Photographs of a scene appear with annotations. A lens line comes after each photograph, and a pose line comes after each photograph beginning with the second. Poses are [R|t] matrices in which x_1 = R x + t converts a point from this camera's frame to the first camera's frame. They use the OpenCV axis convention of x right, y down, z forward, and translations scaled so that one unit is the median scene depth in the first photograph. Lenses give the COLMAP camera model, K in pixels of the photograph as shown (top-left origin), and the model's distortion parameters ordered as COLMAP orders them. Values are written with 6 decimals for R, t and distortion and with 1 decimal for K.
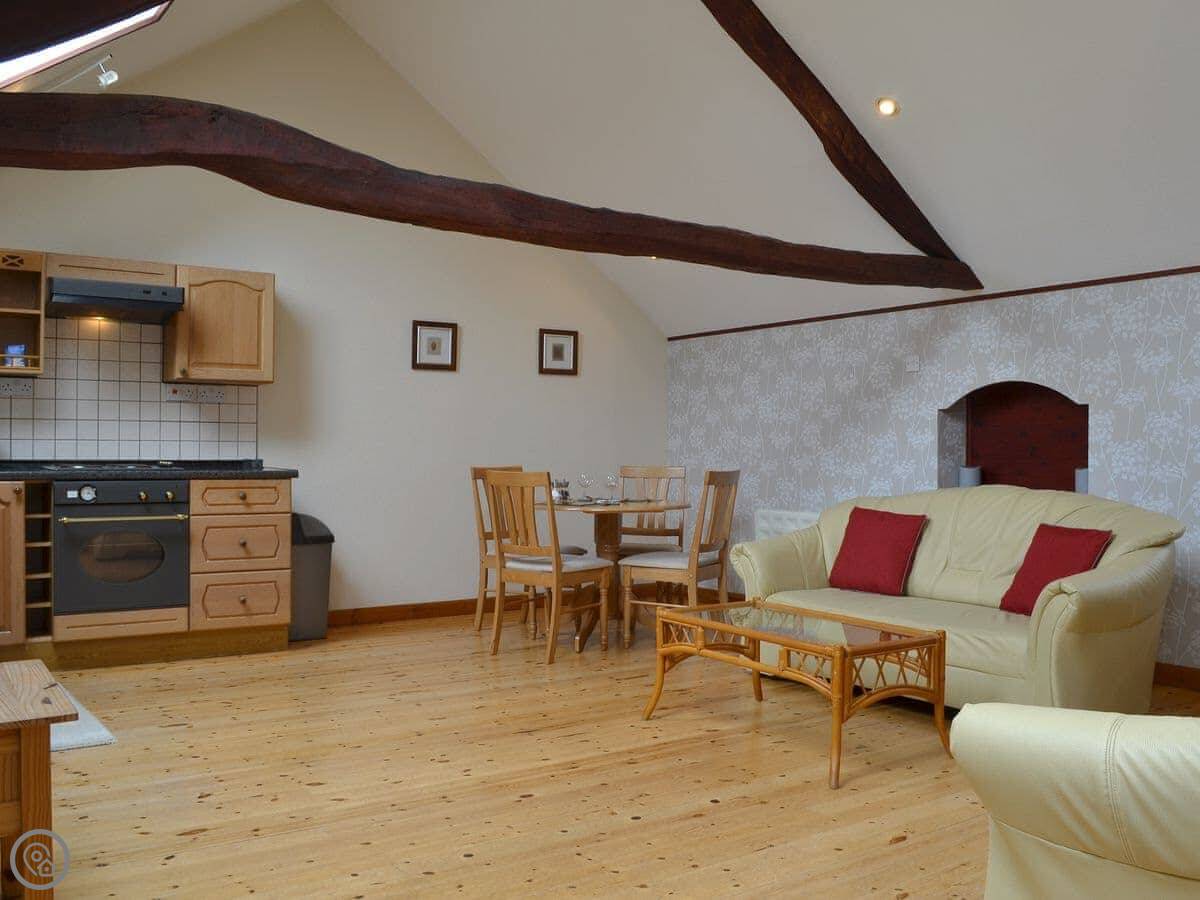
lens RADIAL K [[1108.1, 0, 626.5], [0, 1108.1, 451.2], [0, 0, 1]] dist [-0.087951, -0.005559]
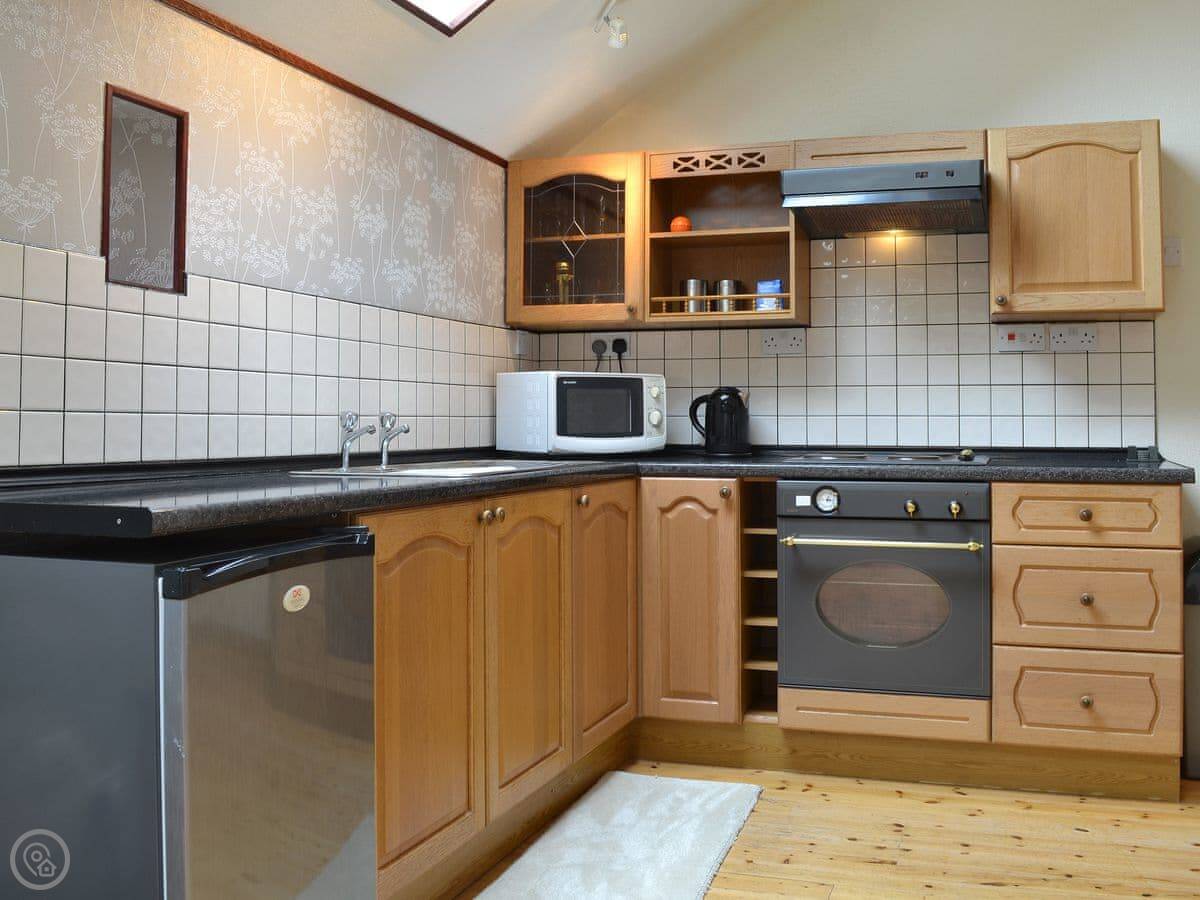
lens RADIAL K [[1145.0, 0, 653.6], [0, 1145.0, 379.3], [0, 0, 1]] dist [-0.073301, 0.006293]
pose [[0.605835, -0.033846, -0.794870, -0.024170], [0.000047, 0.999096, -0.042506, -0.002981], [0.795590, 0.025714, 0.605289, 0.478442]]
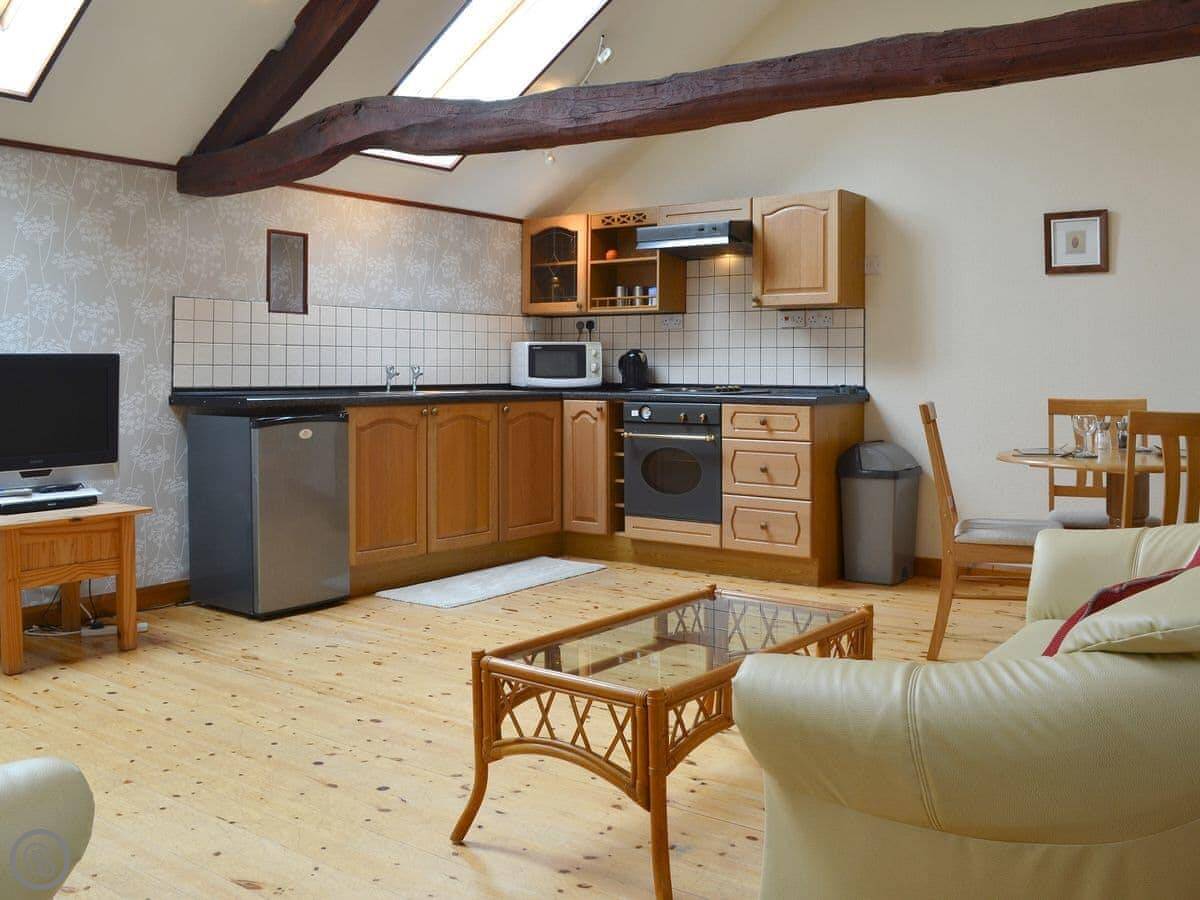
lens RADIAL K [[1124.5, 0, 598.8], [0, 1124.5, 359.7], [0, 0, 1]] dist [-0.085092, -0.003013]
pose [[0.298225, -0.012541, -0.954413, 0.584646], [-0.002612, 0.999899, -0.013955, -0.000628], [0.954492, 0.006655, 0.298162, 0.554551]]
